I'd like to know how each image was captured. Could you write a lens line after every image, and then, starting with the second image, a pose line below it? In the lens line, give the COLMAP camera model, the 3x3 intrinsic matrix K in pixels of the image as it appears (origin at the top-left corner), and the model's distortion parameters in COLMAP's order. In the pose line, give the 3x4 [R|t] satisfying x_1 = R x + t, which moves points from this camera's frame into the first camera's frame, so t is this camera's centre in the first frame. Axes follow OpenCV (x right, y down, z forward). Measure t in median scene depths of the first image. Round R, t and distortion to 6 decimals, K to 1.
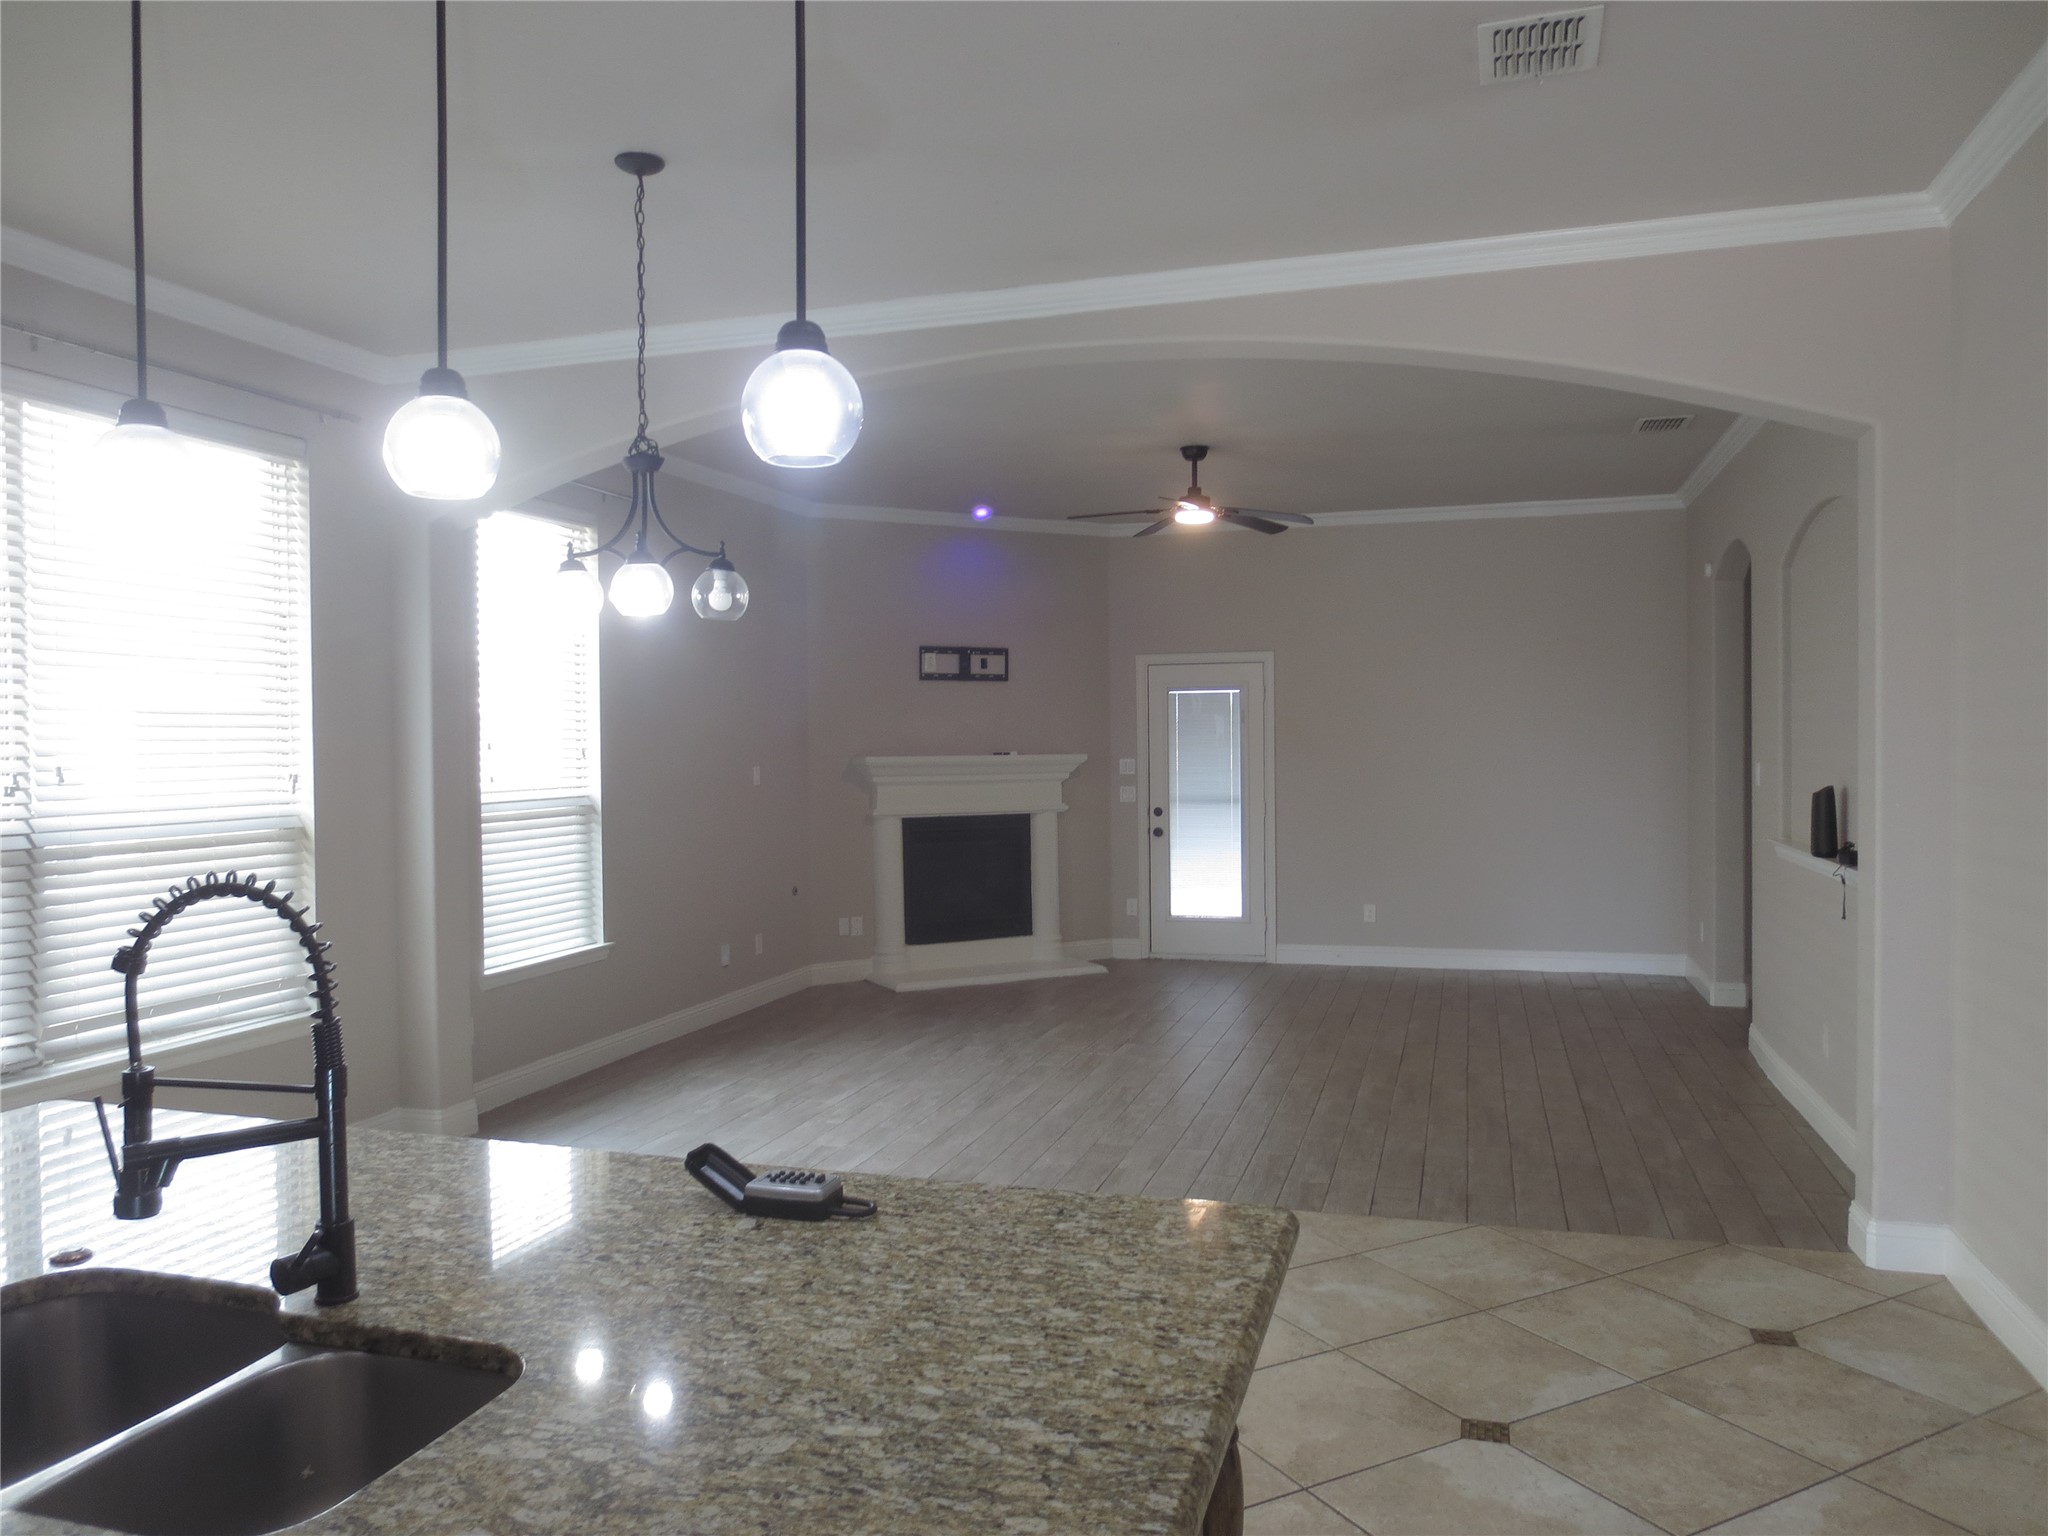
lens RADIAL K [[1438.5, 0, 1024.0], [0, 1438.5, 767.4], [0, 0, 1]] dist [-0.042716, 0.023878]
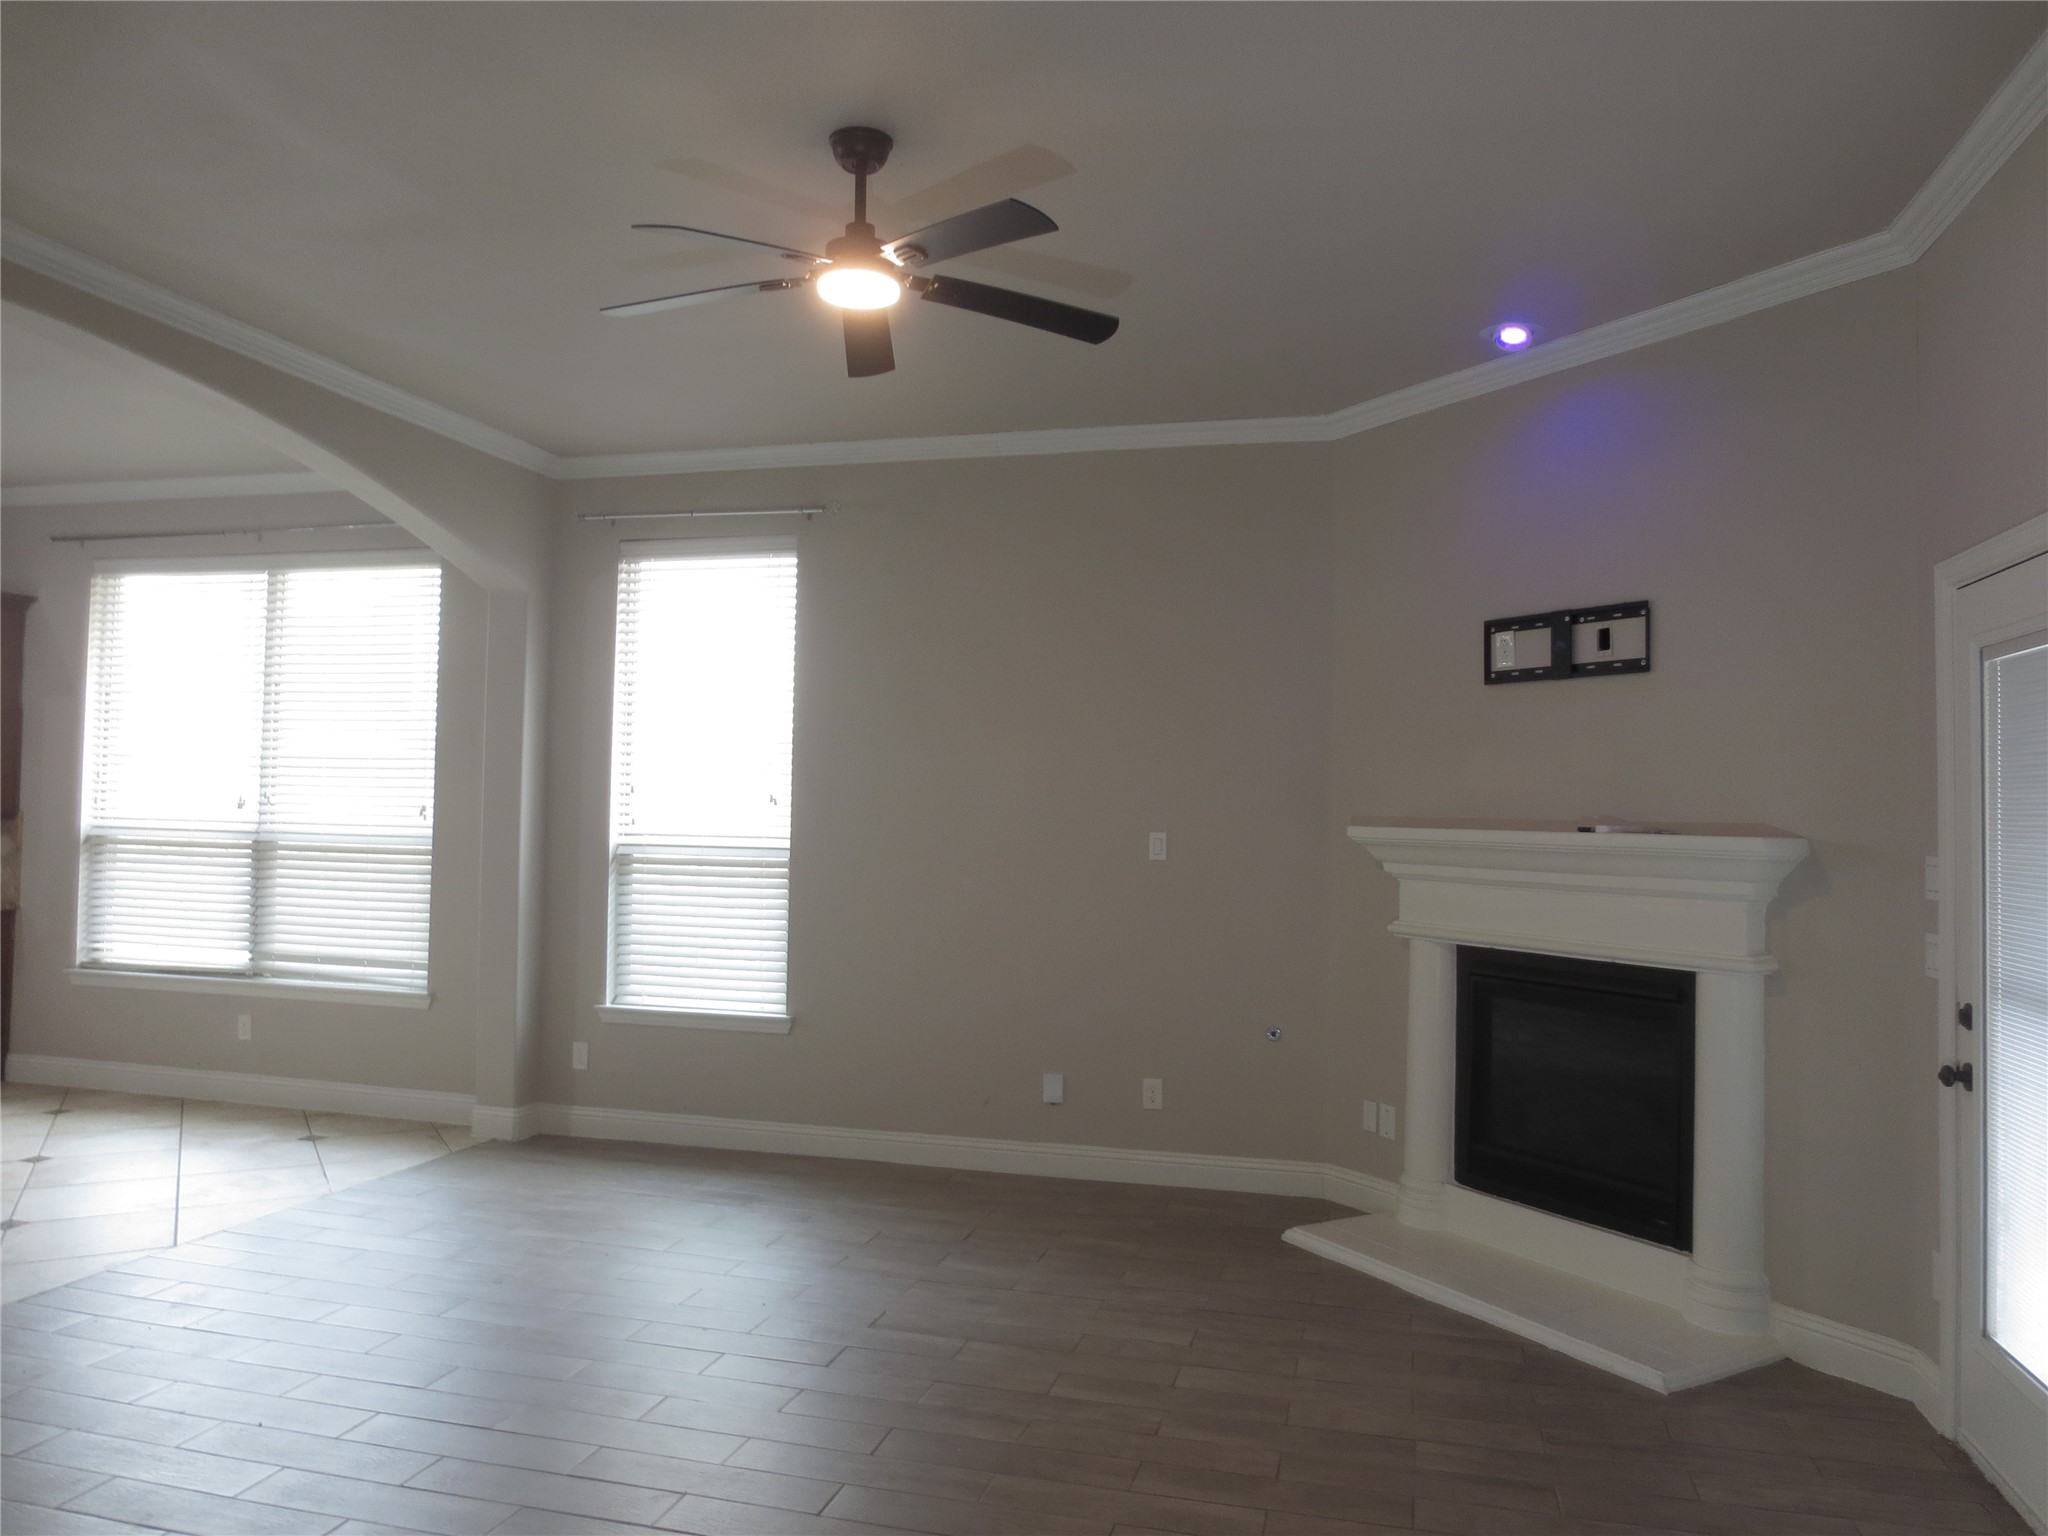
lens RADIAL K [[1438.5, 0, 1028.9], [0, 1438.5, 772.0], [0, 0, 1]] dist [-0.042716, 0.023878]
pose [[0.047184, -0.019358, -0.998699, 0.711866], [-0.040749, 0.998943, -0.021288, -0.017629], [0.998055, 0.041700, 0.046346, 1.300548]]
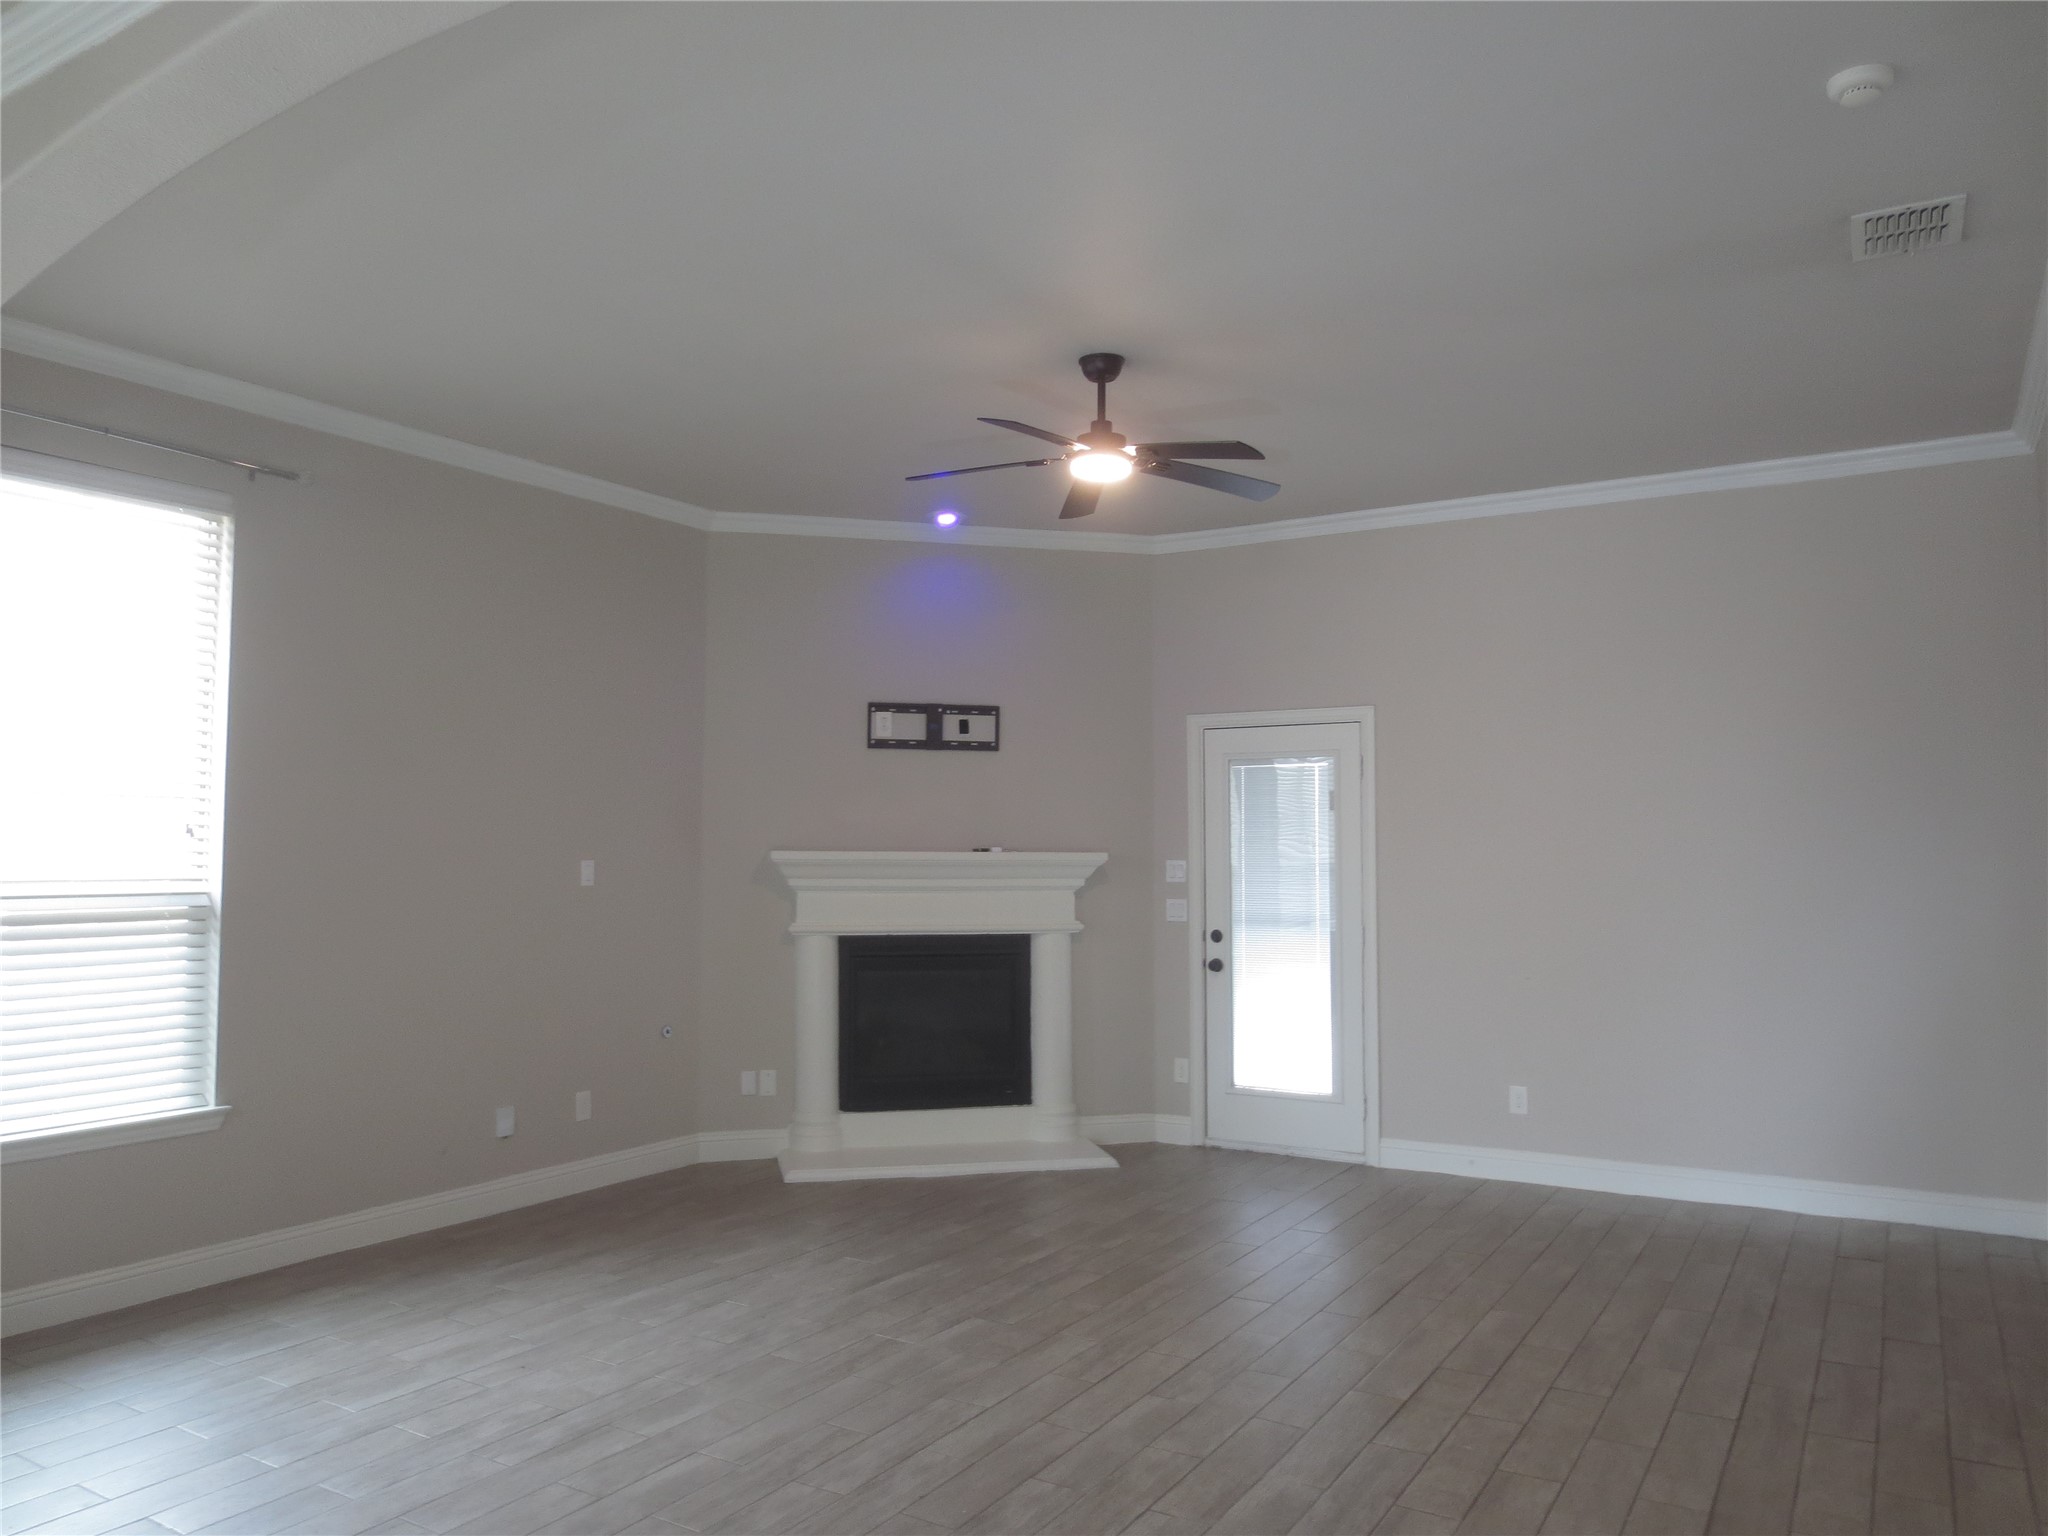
lens RADIAL K [[1438.5, 0, 1030.4], [0, 1438.5, 763.6], [0, 0, 1]] dist [-0.042716, 0.023878]
pose [[0.969571, -0.003169, -0.244791, 0.303426], [-0.016577, 0.996771, -0.078561, 0.005881], [0.244250, 0.080229, 0.966388, 0.495728]]
